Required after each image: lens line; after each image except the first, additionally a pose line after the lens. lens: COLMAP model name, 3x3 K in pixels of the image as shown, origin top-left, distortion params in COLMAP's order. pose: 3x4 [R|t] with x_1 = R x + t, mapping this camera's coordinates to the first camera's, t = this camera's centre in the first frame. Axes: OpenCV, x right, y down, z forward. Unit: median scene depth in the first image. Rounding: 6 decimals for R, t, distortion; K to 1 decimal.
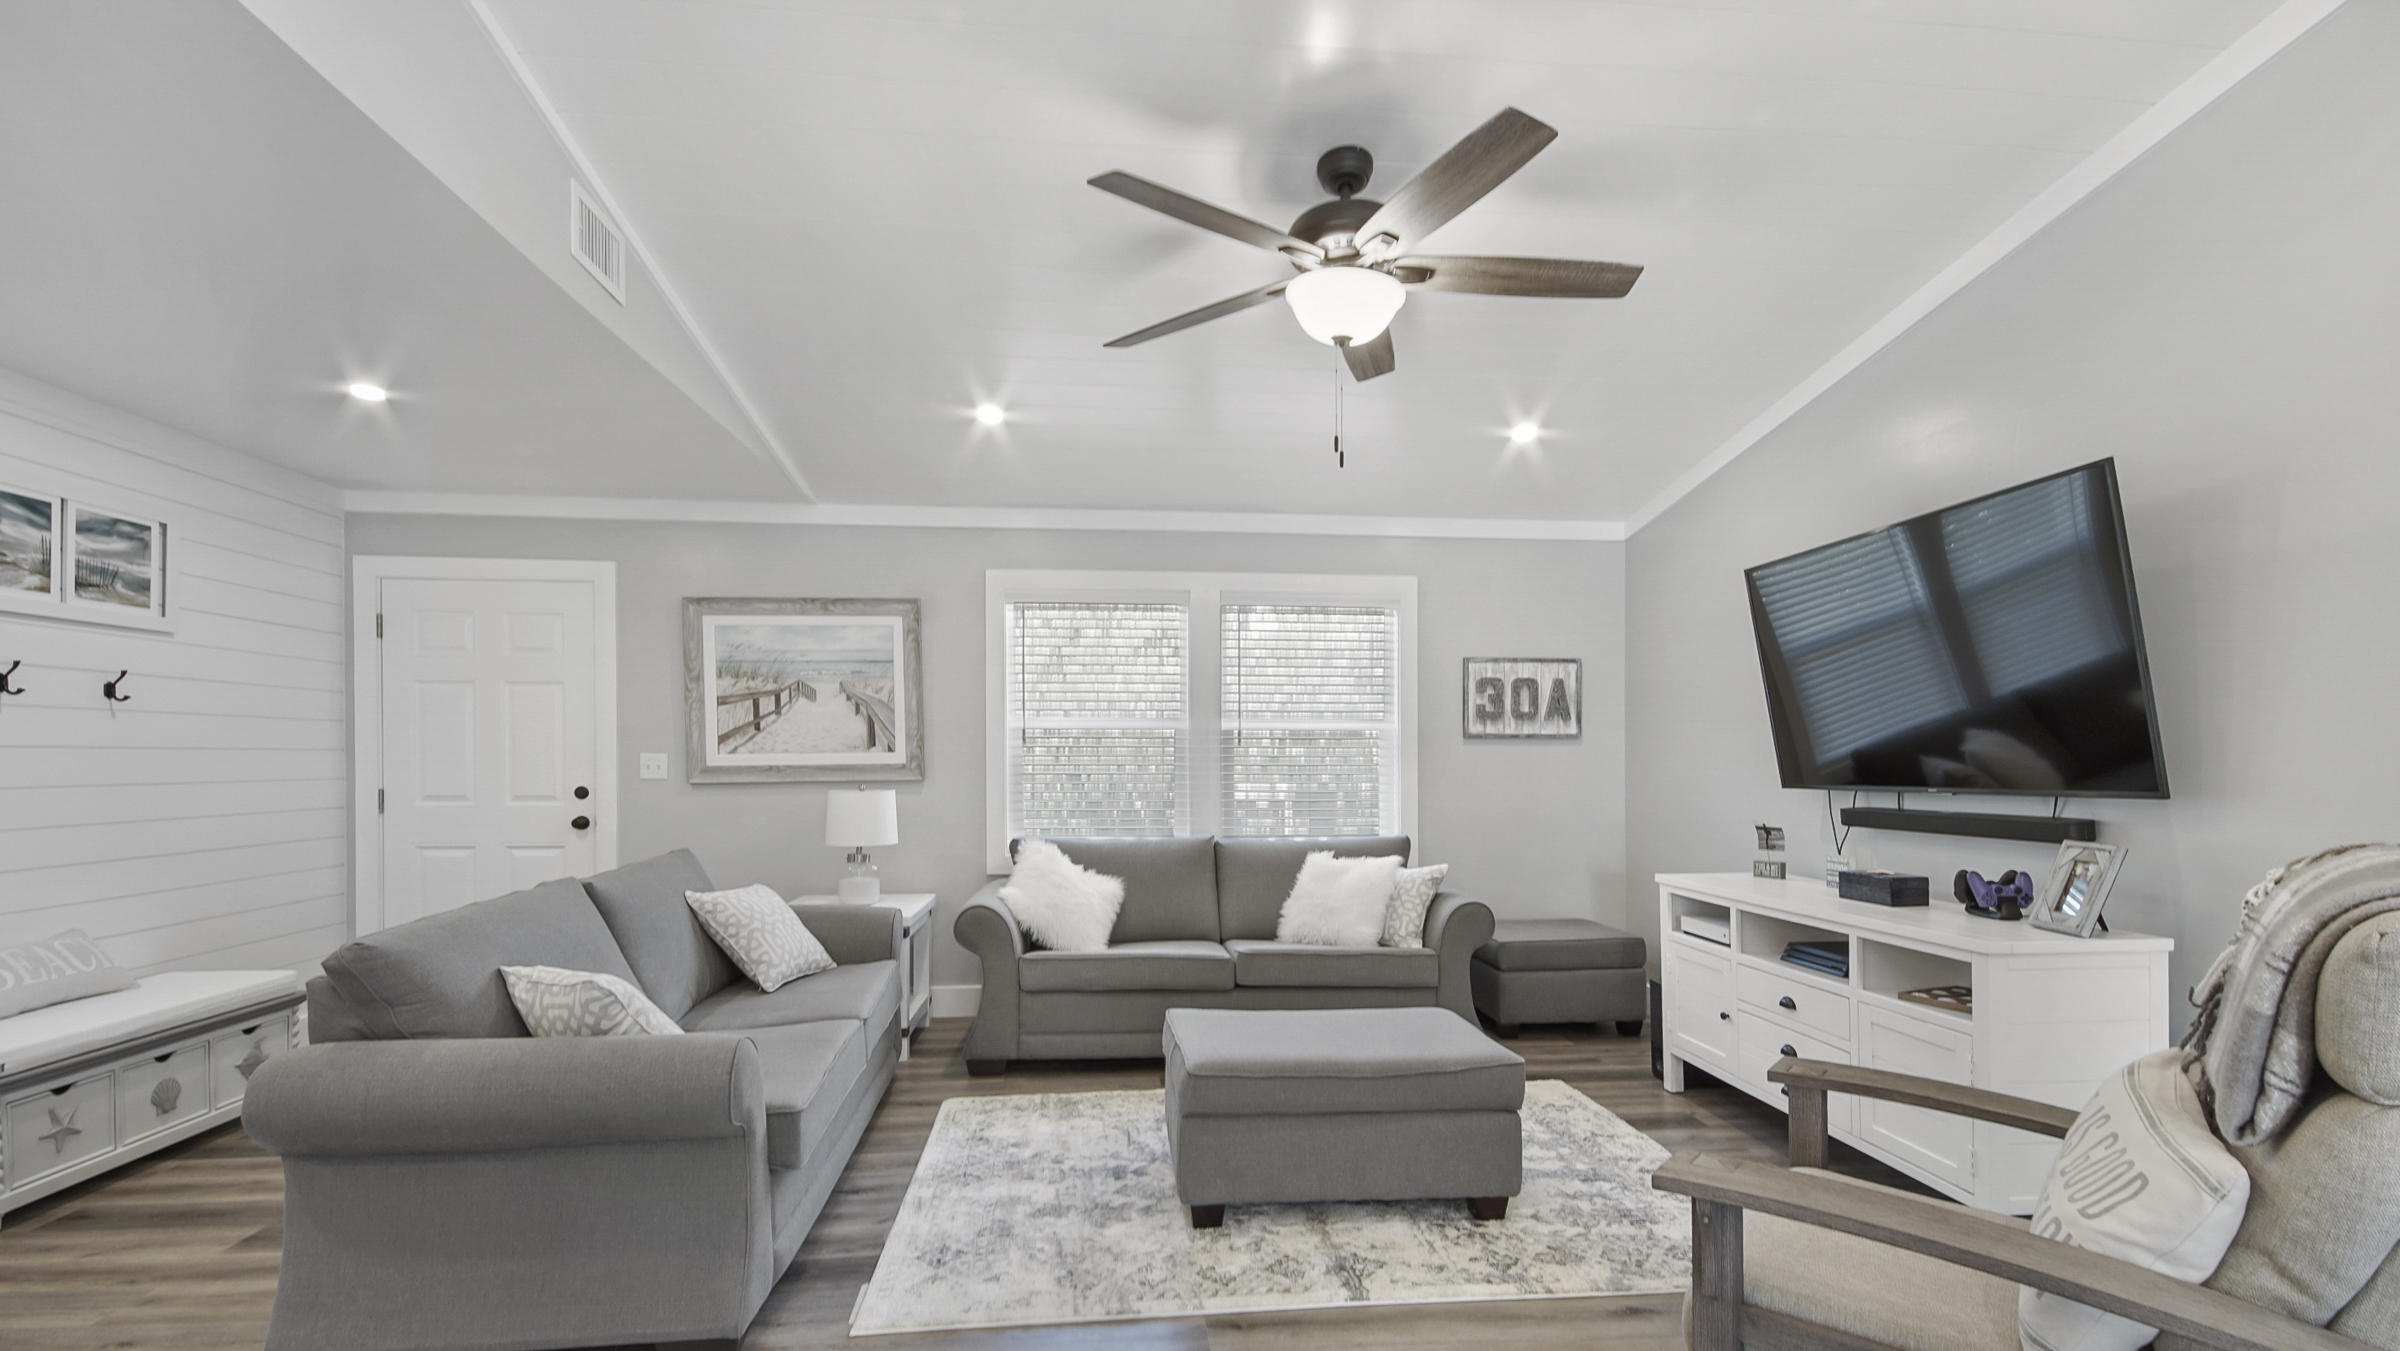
lens RADIAL K [[1082.3, 0, 1202.0], [0, 1082.3, 774.9], [0, 0, 1]] dist [0.000921, 0.000025]
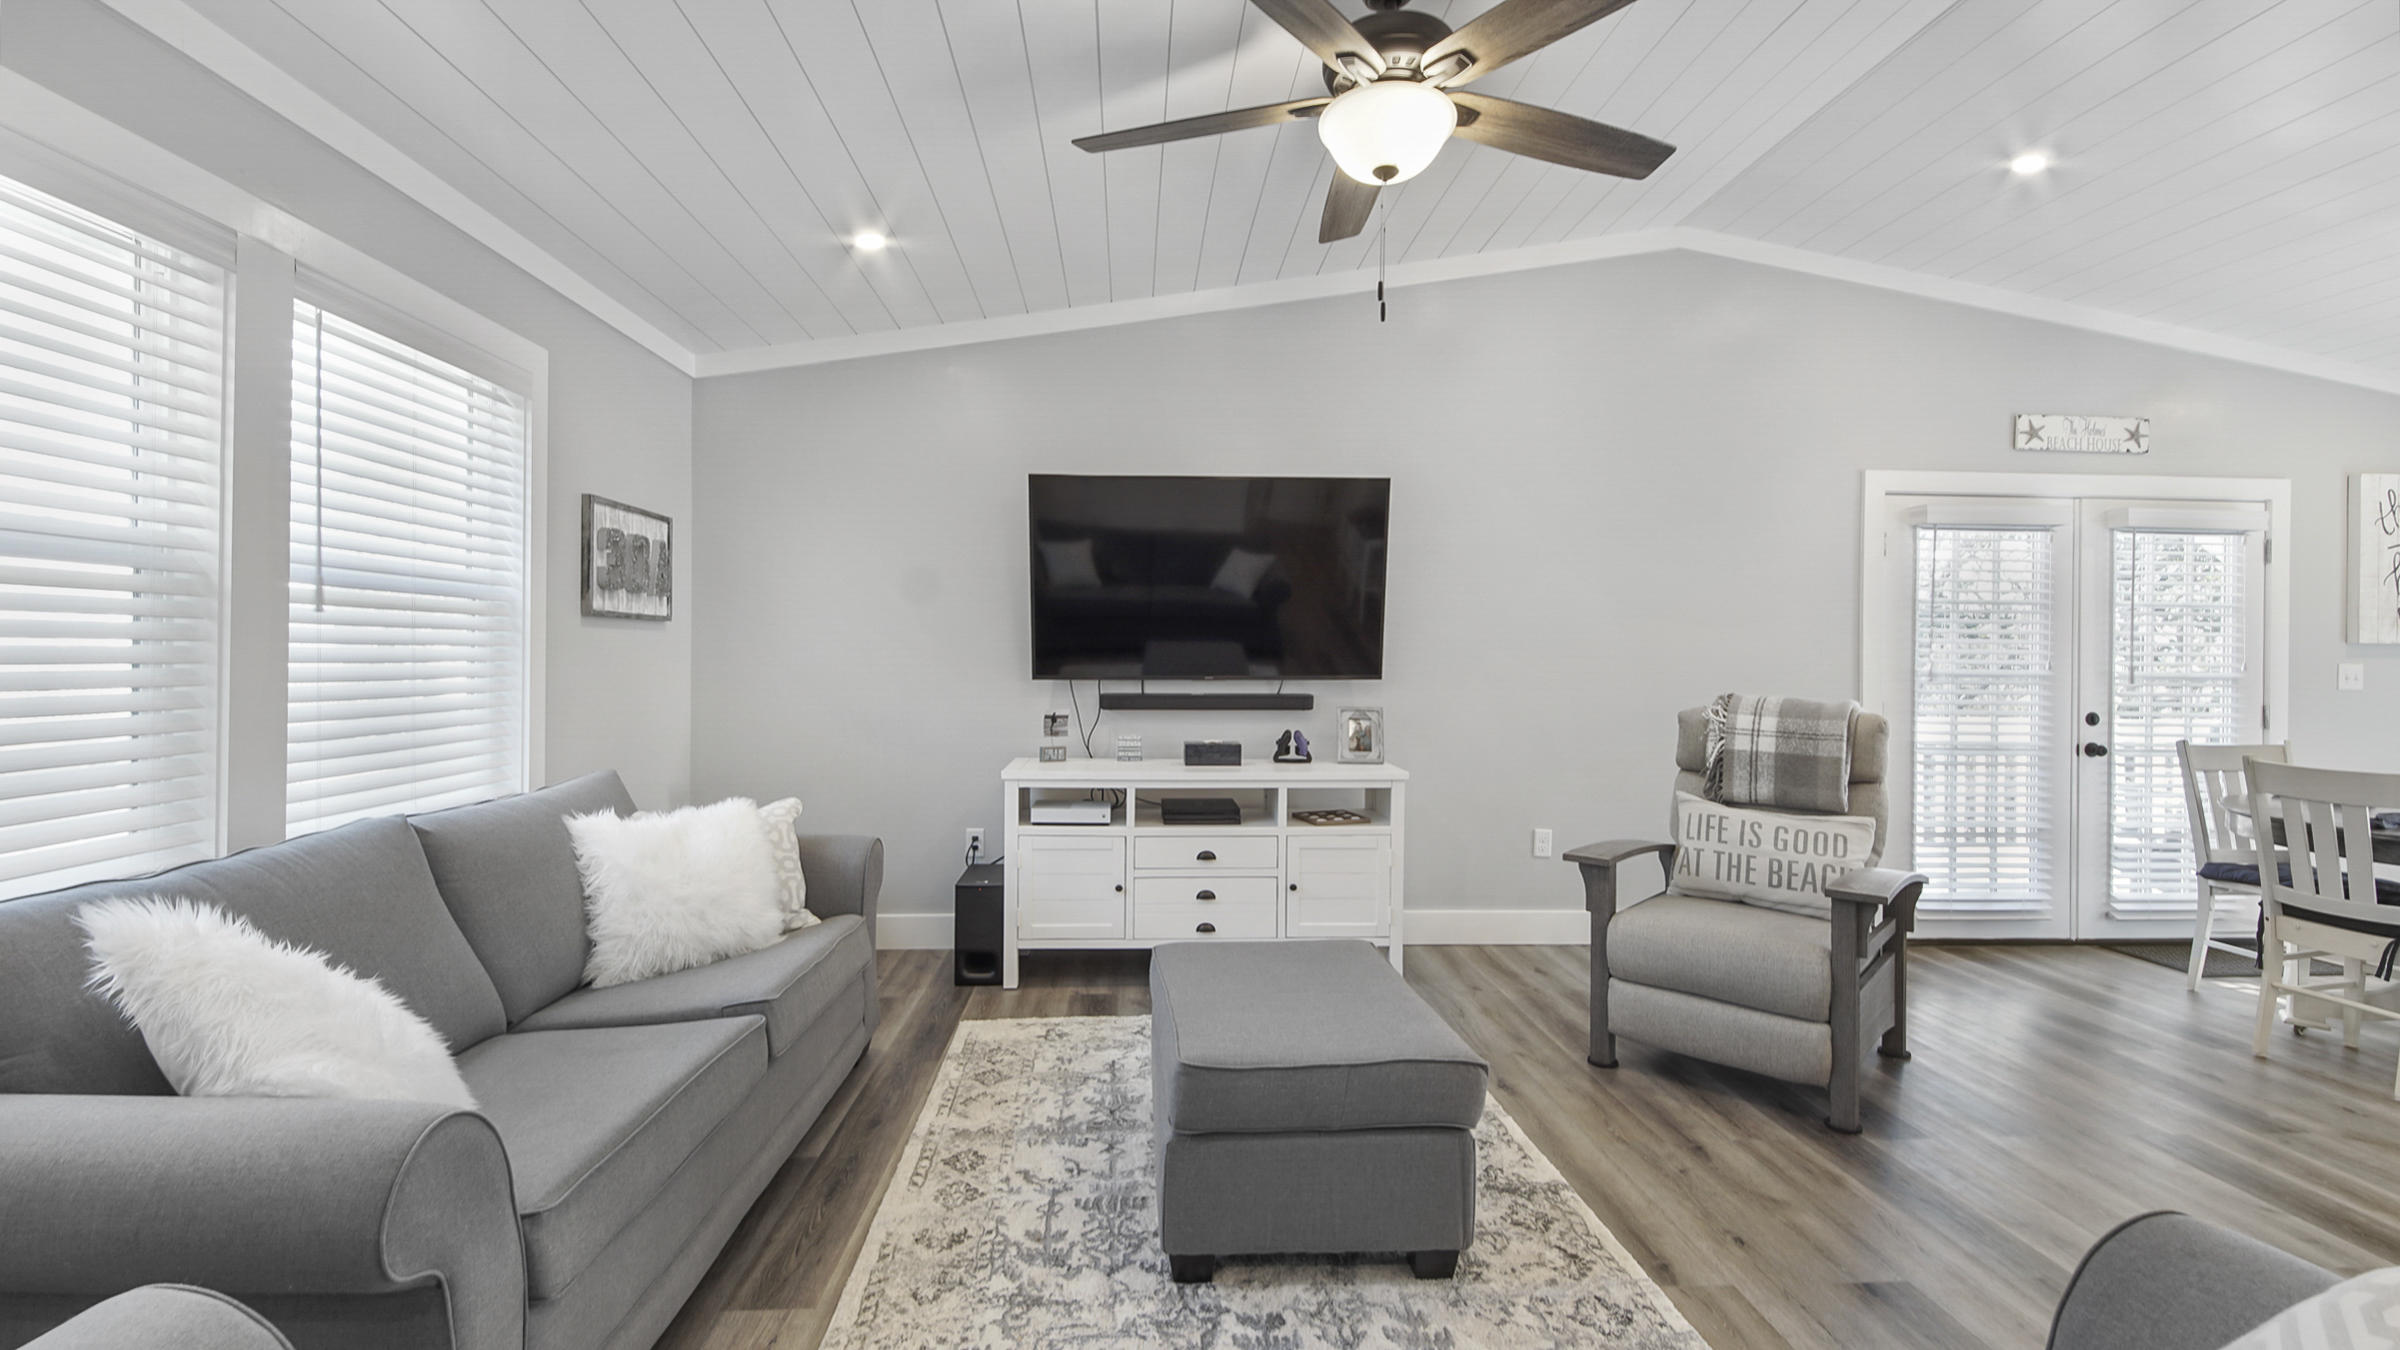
lens RADIAL K [[1039.1, 0, 1206.0], [0, 1039.1, 670.2], [0, 0, 1]] dist [0.028183, -0.016735]
pose [[0.026169, -0.012604, 0.999578, -0.524521], [0.003562, 0.999915, 0.012515, -0.010141], [-0.999651, 0.003233, 0.026211, 0.817829]]
